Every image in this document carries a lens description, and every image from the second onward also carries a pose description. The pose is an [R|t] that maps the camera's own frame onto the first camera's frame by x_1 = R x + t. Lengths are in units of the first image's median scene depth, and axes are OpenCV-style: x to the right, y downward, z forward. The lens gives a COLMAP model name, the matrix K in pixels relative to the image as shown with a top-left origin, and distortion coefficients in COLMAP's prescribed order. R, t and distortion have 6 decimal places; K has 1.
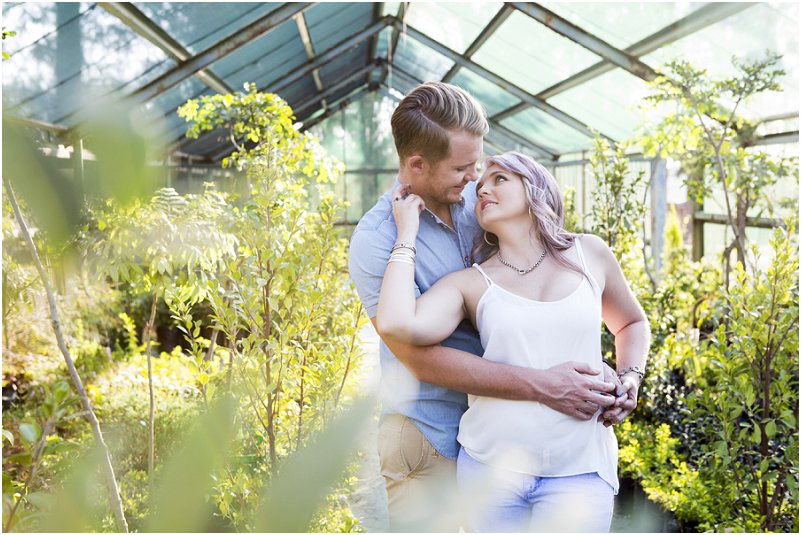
lens RADIAL K [[1165.8, 0, 400.9], [0, 1165.8, 253.1], [0, 0, 1]] dist [0.039333, -0.025572]
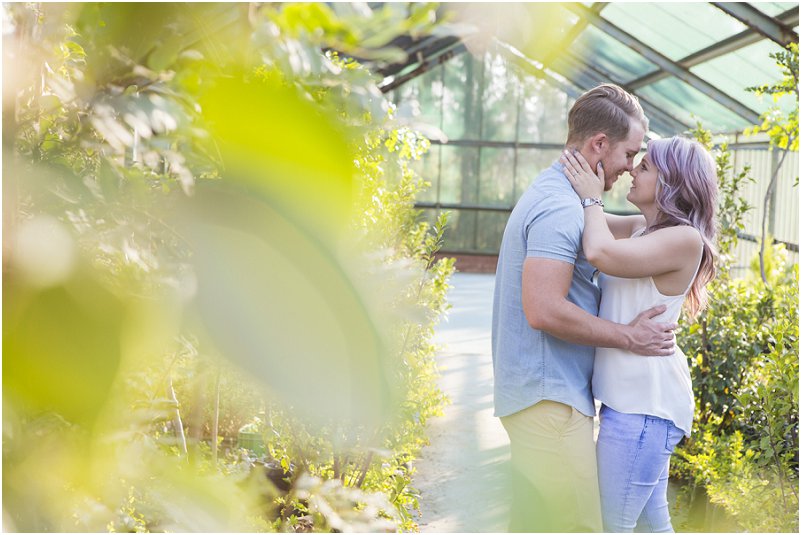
lens RADIAL K [[1619.3, 0, 401.9], [0, 1619.3, 278.7], [0, 0, 1]] dist [0.182523, -0.073879]
pose [[0.995405, 0.061364, -0.073512, 0.017470], [-0.060044, 0.997995, 0.020033, 0.004502], [0.074594, -0.015527, 0.997093, -0.154580]]
